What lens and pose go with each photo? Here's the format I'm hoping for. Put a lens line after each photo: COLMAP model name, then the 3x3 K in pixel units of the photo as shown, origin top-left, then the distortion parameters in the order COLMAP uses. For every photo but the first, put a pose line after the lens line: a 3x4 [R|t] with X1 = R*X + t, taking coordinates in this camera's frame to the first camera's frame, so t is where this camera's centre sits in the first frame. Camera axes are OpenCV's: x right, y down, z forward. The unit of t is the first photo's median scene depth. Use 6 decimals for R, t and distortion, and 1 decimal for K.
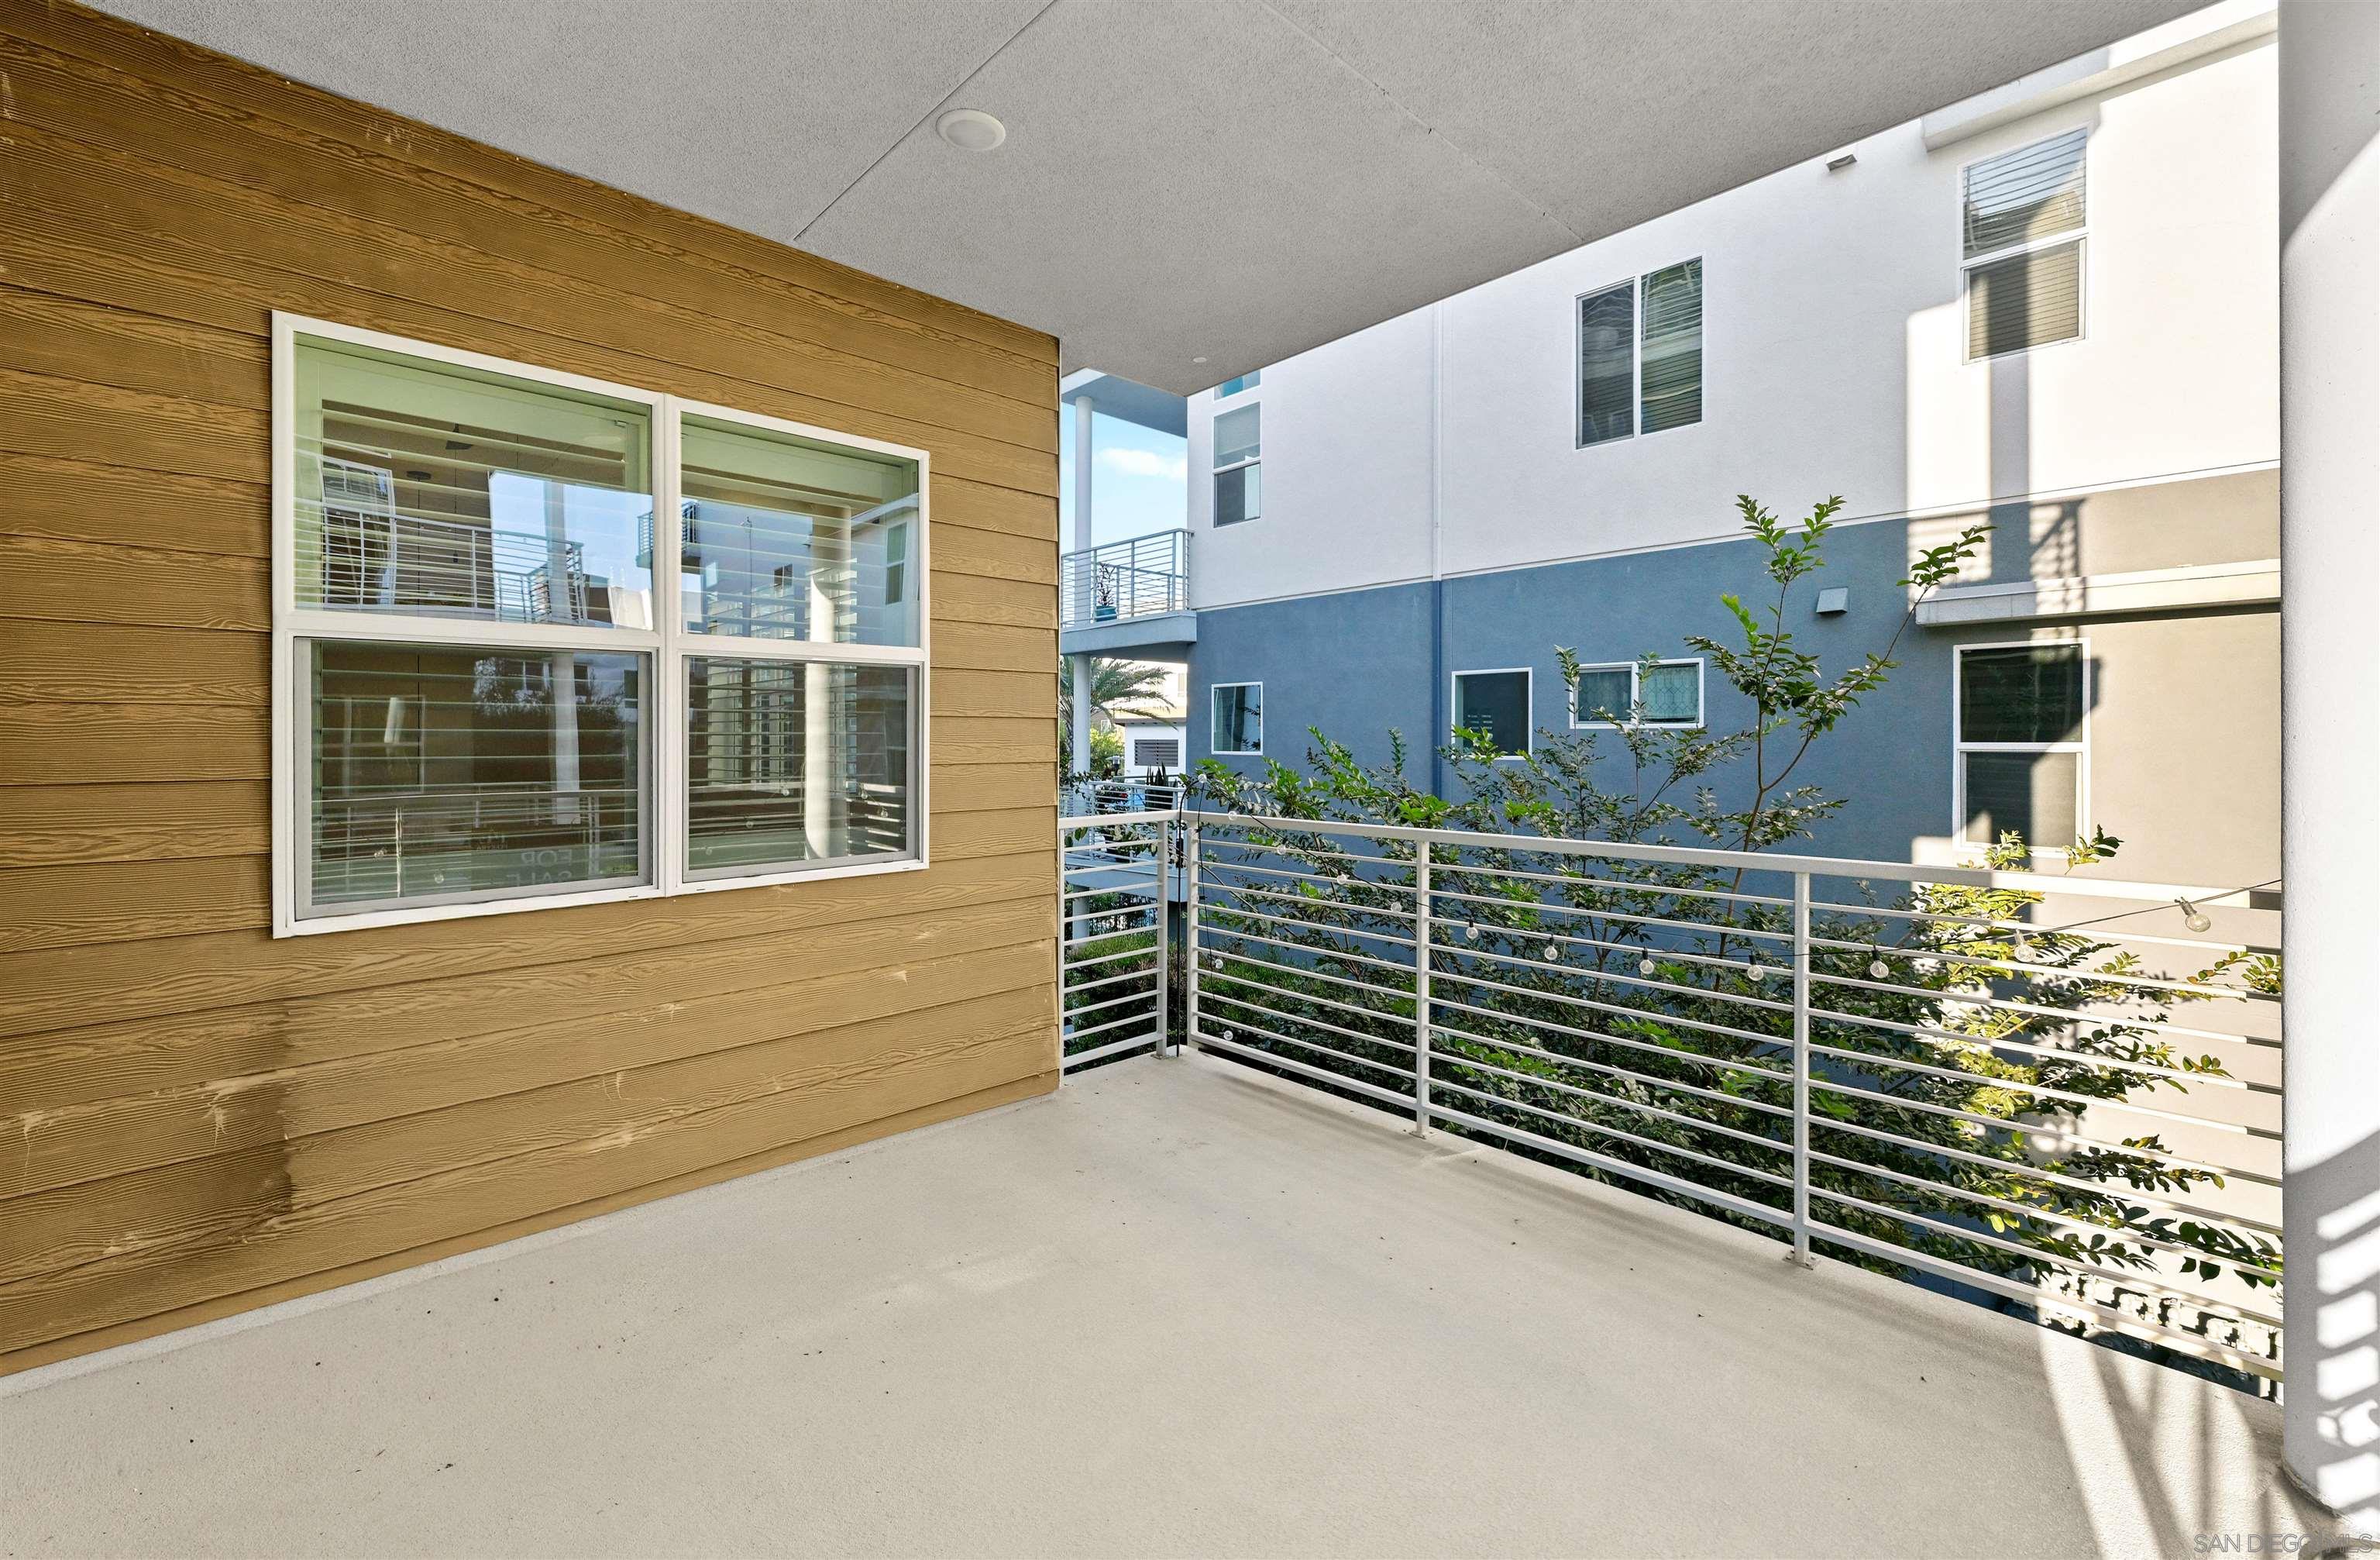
lens RADIAL K [[995.8, 0, 1204.6], [0, 995.8, 723.4], [0, 0, 1]] dist [0.004956, 0.000492]
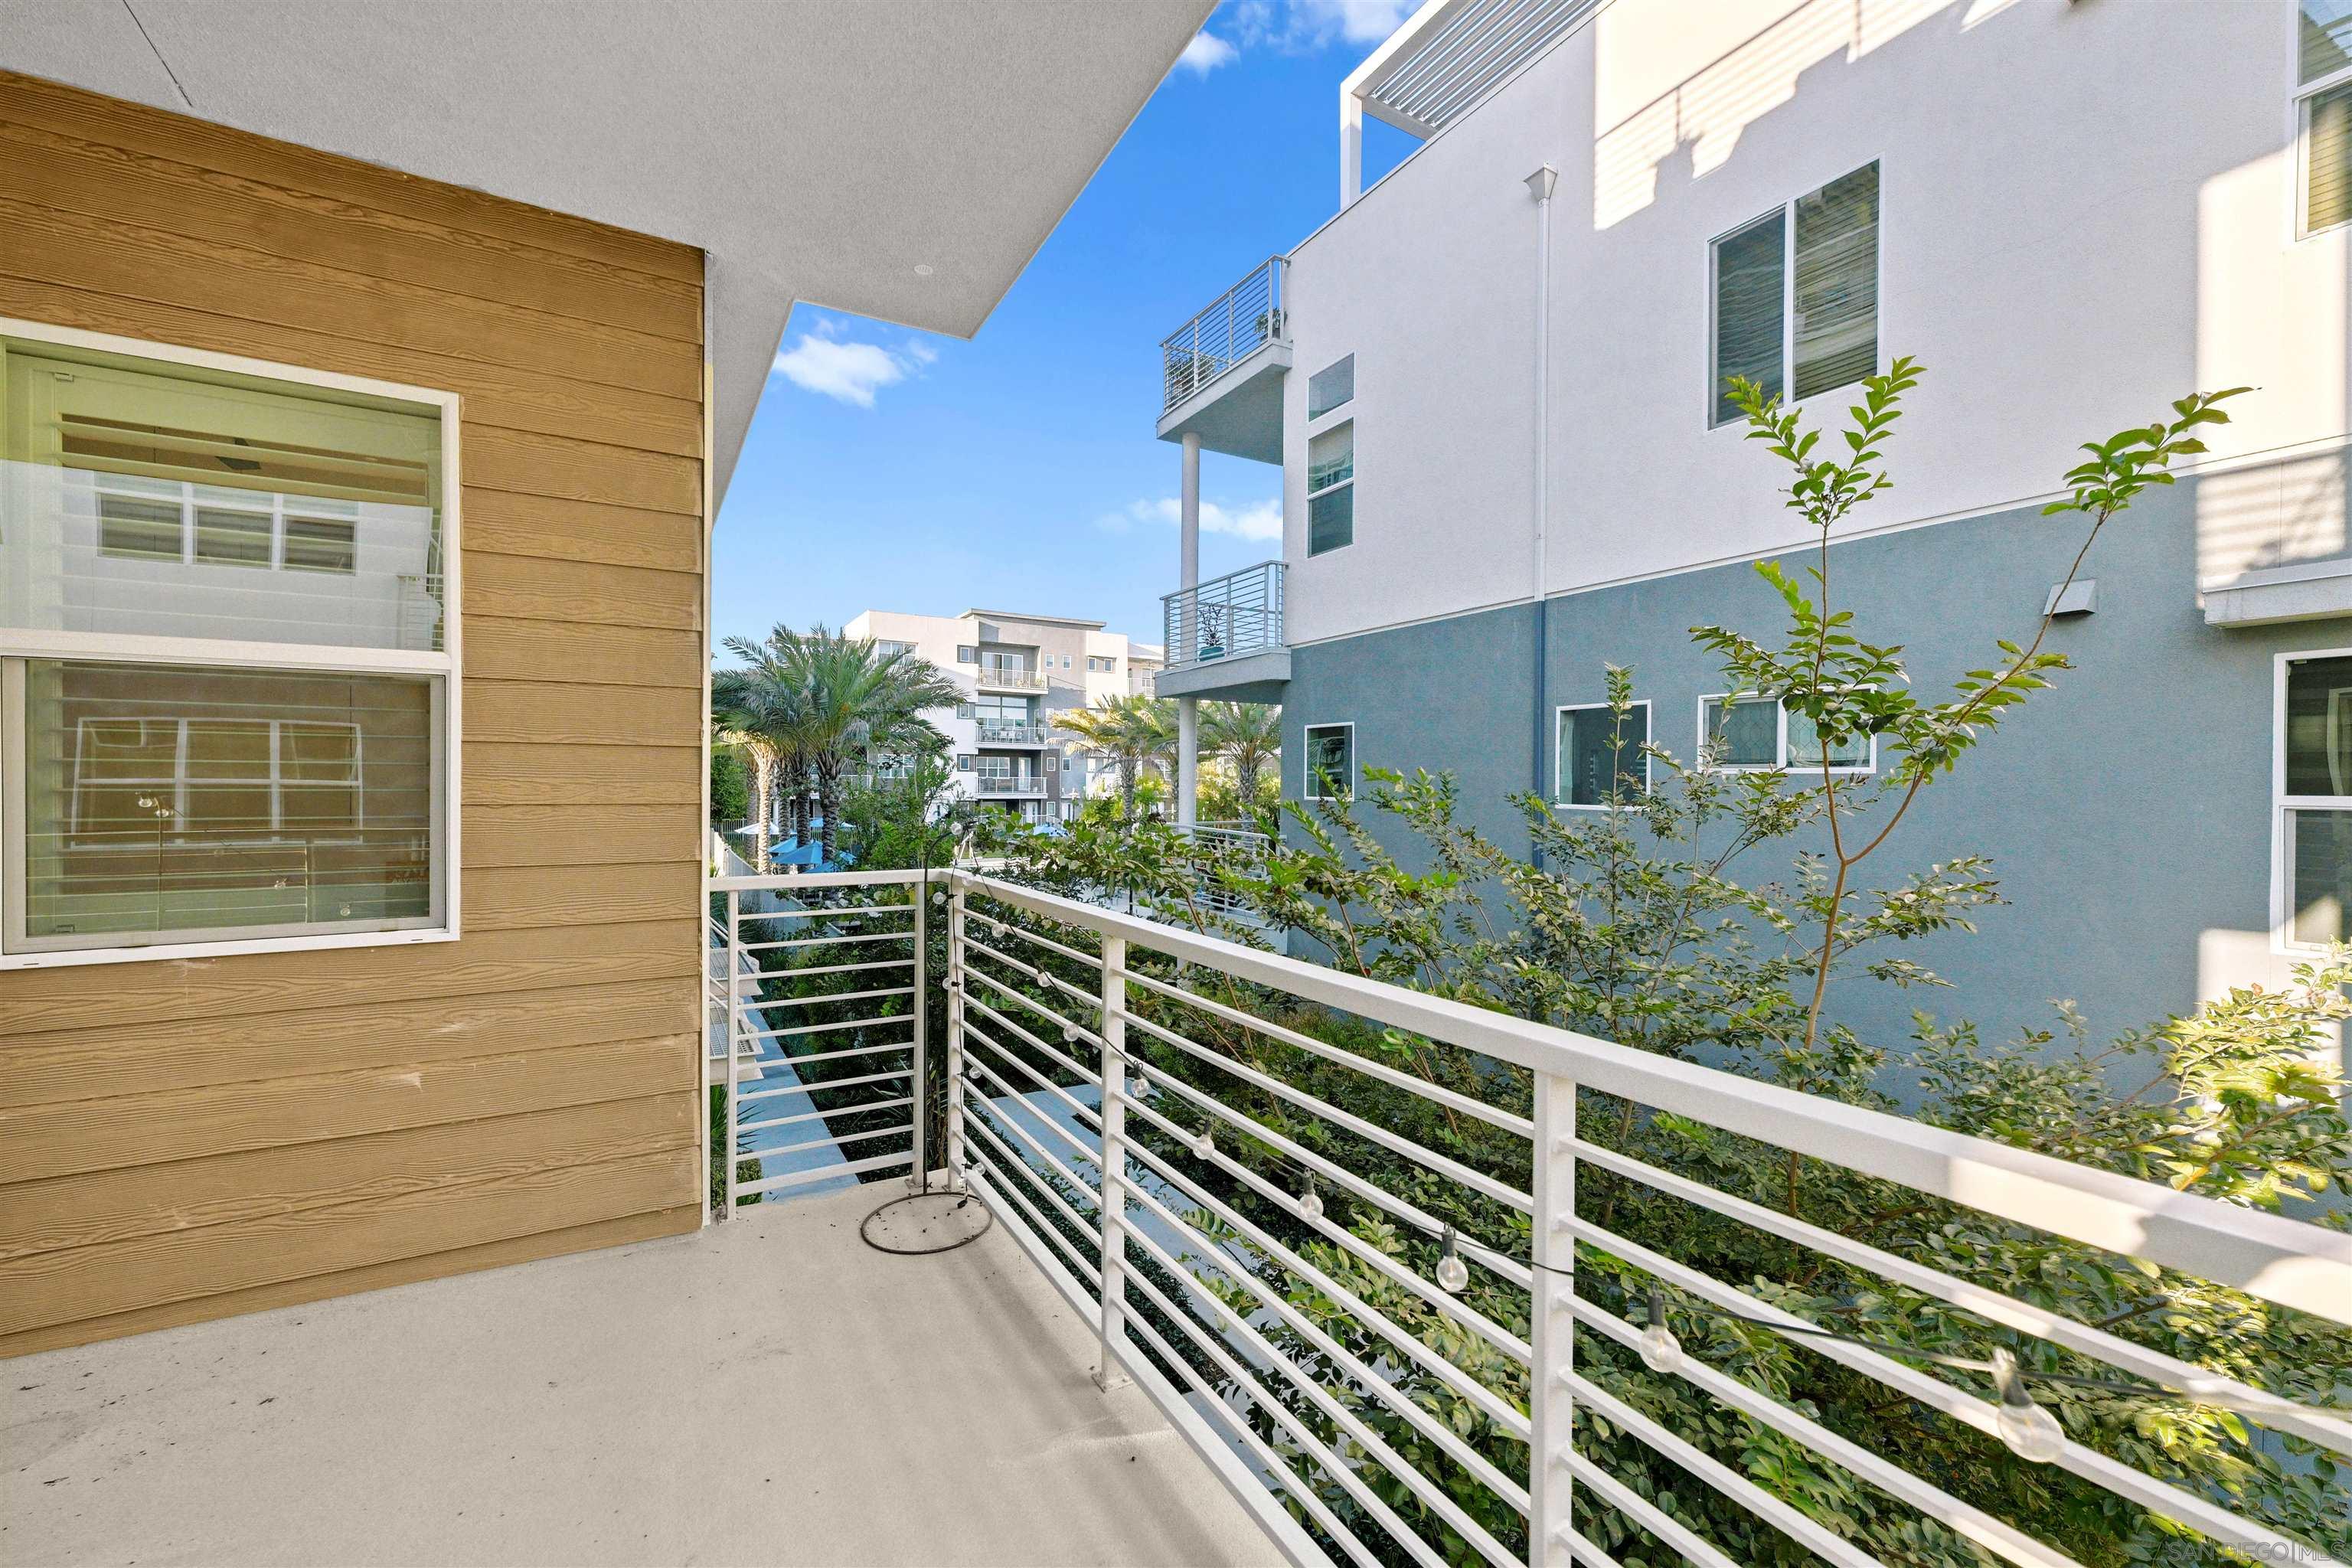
lens RADIAL K [[944.9, 0, 1164.1], [0, 944.9, 774.7], [0, 0, 1]] dist [0.001395, -0.000384]
pose [[0.967615, 0.005978, -0.252360, 0.325329], [-0.004575, 0.999971, 0.006146, 0.008740], [0.252389, -0.004792, 0.967614, 0.330120]]
